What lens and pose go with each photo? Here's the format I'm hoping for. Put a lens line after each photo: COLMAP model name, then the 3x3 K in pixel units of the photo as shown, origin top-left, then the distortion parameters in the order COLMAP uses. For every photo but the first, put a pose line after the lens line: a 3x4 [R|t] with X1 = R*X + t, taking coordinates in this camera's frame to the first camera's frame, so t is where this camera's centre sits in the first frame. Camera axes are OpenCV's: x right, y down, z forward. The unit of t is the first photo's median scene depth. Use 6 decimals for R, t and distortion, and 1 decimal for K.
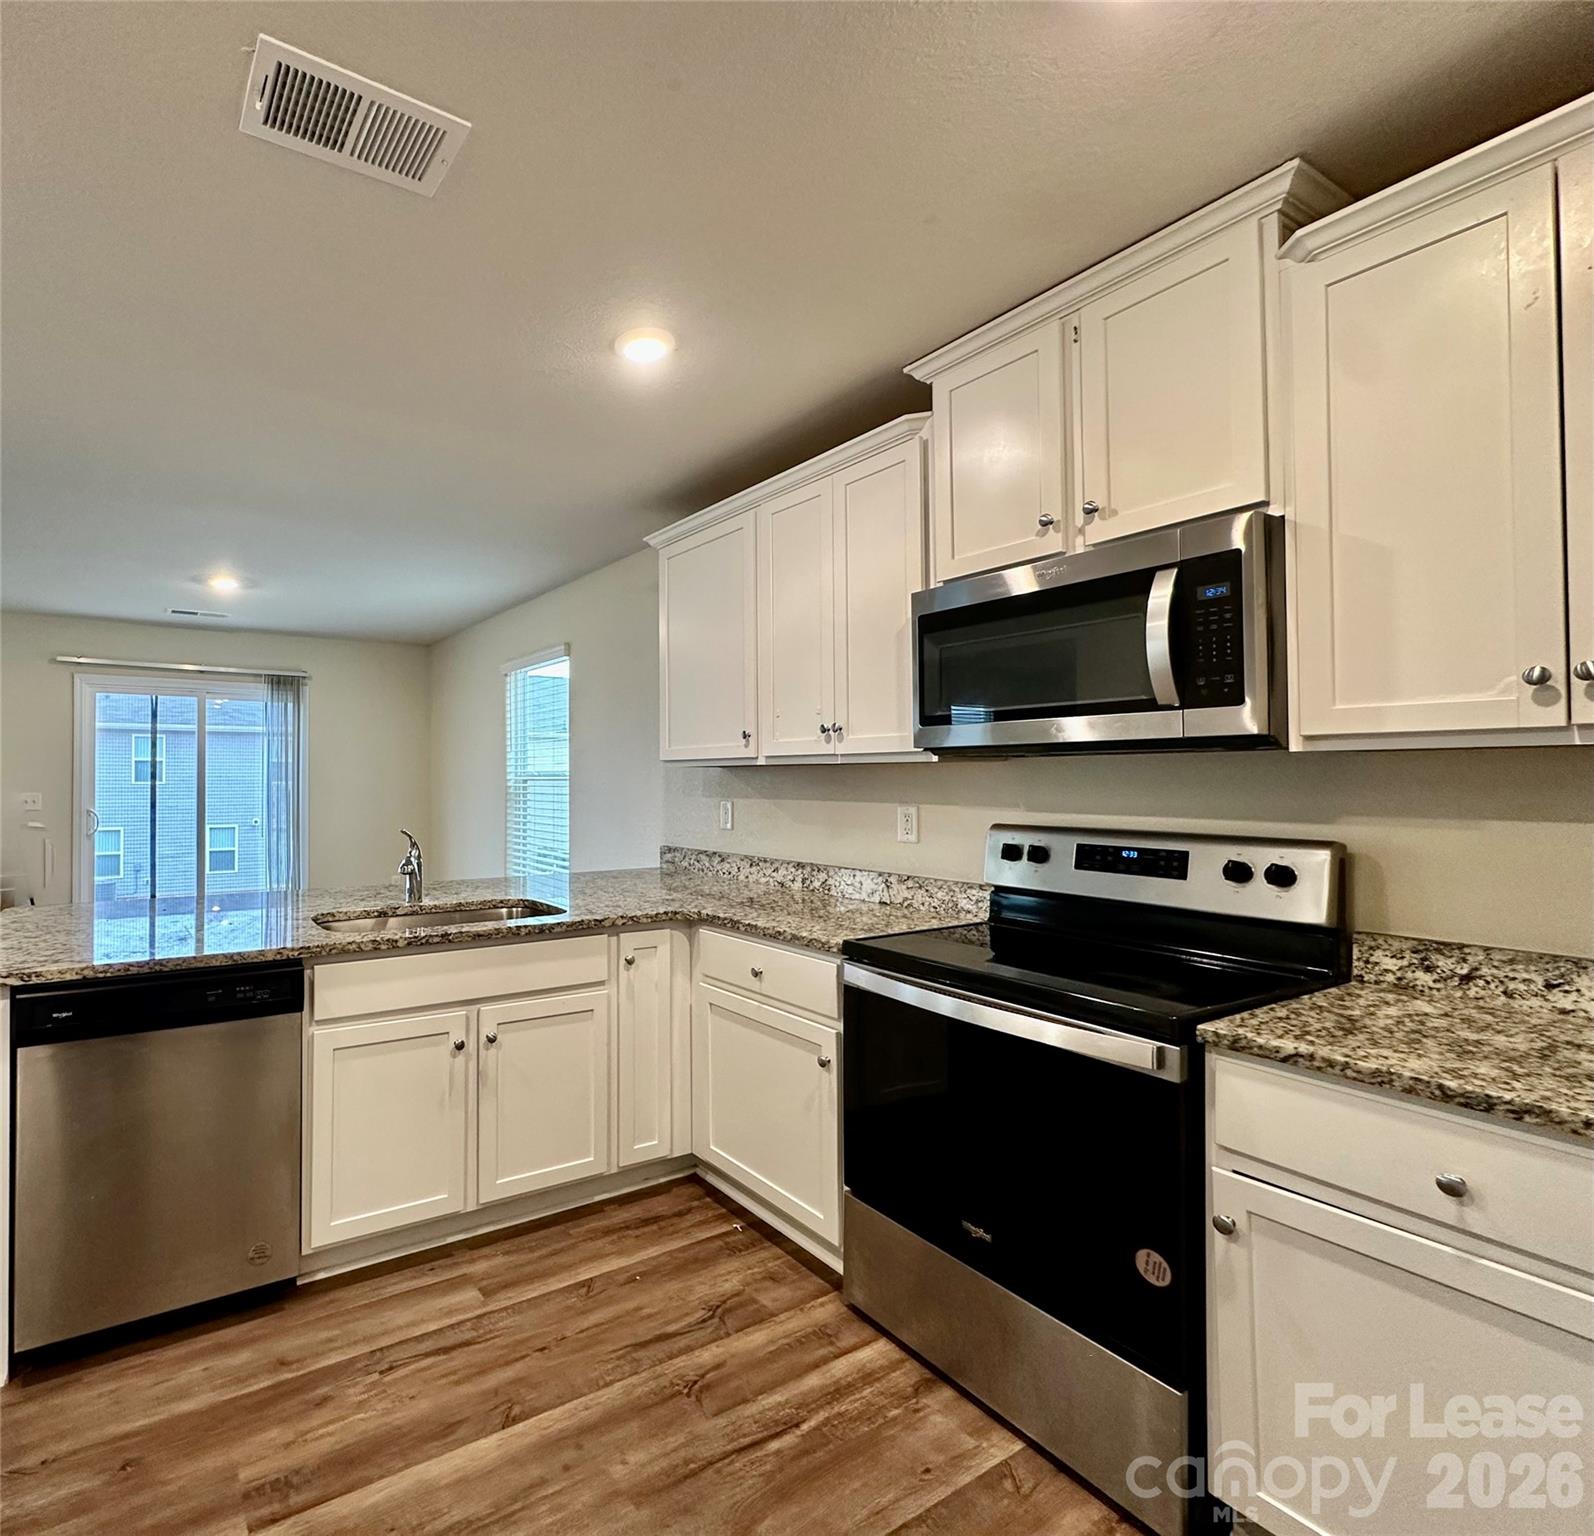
lens RADIAL K [[916.2, 0, 742.0], [0, 916.2, 759.1], [0, 0, 1]] dist [-0.000615, 0.003086]
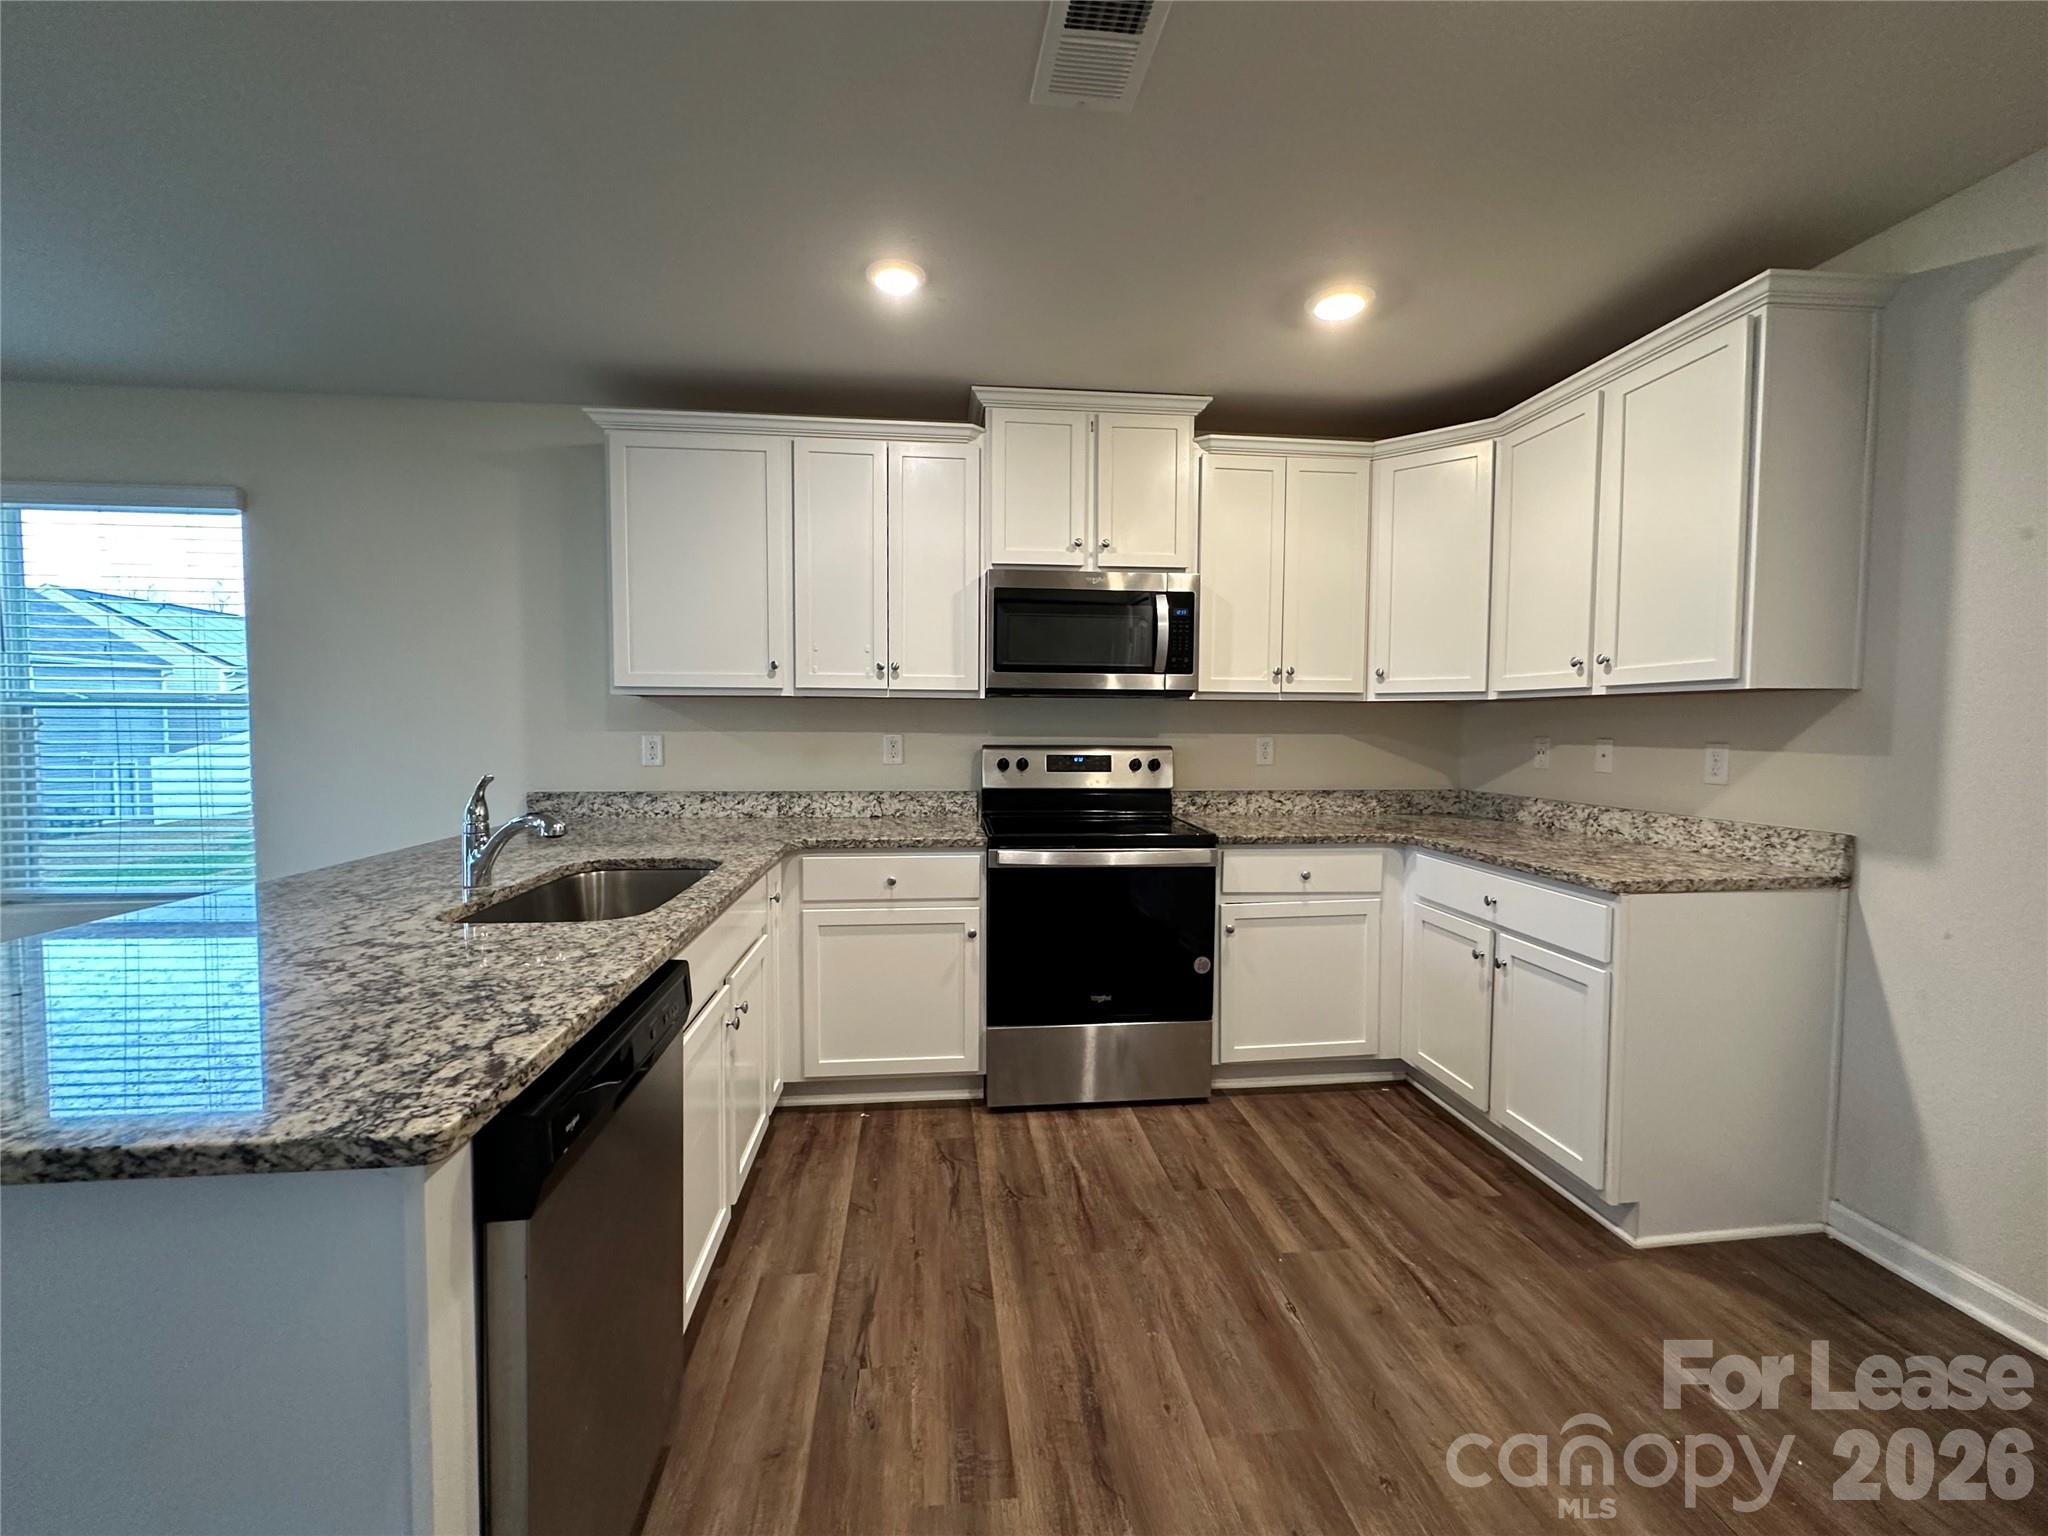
lens RADIAL K [[831.2, 0, 1033.6], [0, 831.2, 765.7], [0, 0, 1]] dist [0.005968, 0.000321]
pose [[0.374372, -0.042479, 0.926305, -0.960627], [-0.021765, 0.998272, 0.054575, 0.035249], [-0.927023, -0.040592, 0.372801, 0.517094]]
